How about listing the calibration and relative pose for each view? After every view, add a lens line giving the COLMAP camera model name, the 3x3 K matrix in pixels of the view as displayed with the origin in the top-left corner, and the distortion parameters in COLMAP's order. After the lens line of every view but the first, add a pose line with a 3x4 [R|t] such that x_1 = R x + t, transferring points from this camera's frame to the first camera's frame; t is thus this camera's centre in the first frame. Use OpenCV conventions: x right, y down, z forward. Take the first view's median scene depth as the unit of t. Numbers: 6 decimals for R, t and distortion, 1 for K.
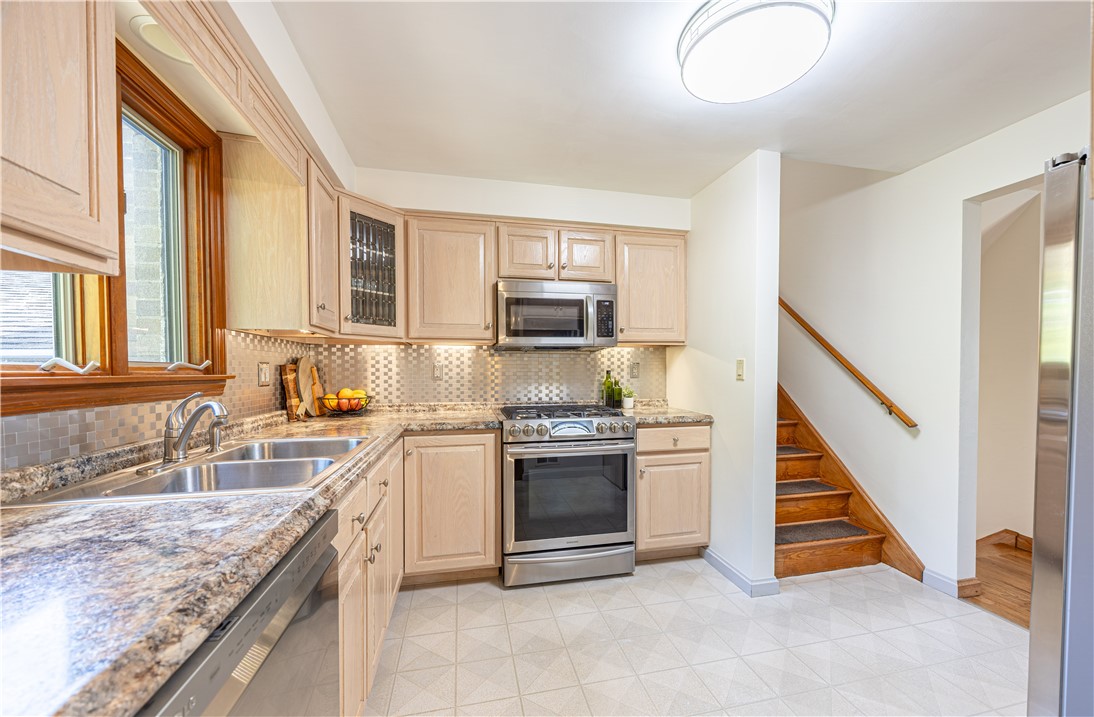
lens RADIAL K [[433.8, 0, 550.7], [0, 433.8, 380.9], [0, 0, 1]] dist [0.000427, 0.000081]
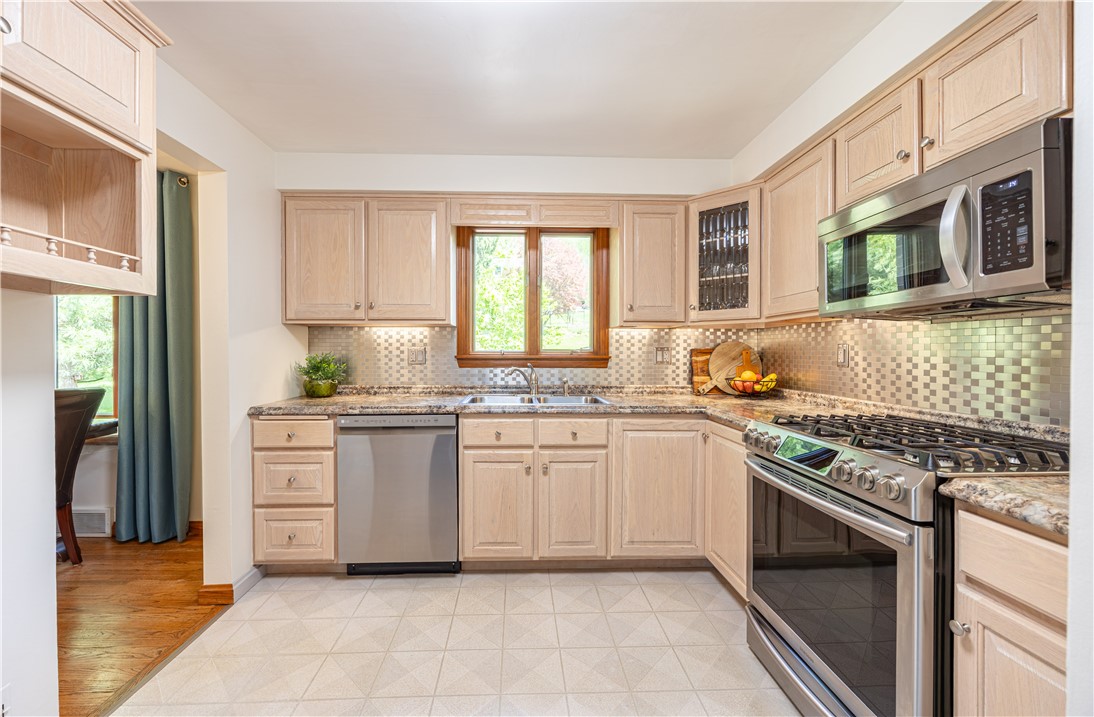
lens RADIAL K [[430.8, 0, 547.0], [0, 430.8, 358.5], [0, 0, 1]] dist [-0.000557, -0.000060]
pose [[-0.167533, 0.016475, -0.985729, 0.653573], [-0.031204, 0.999271, 0.022004, -0.019261], [0.985373, 0.034445, -0.166896, 0.736732]]
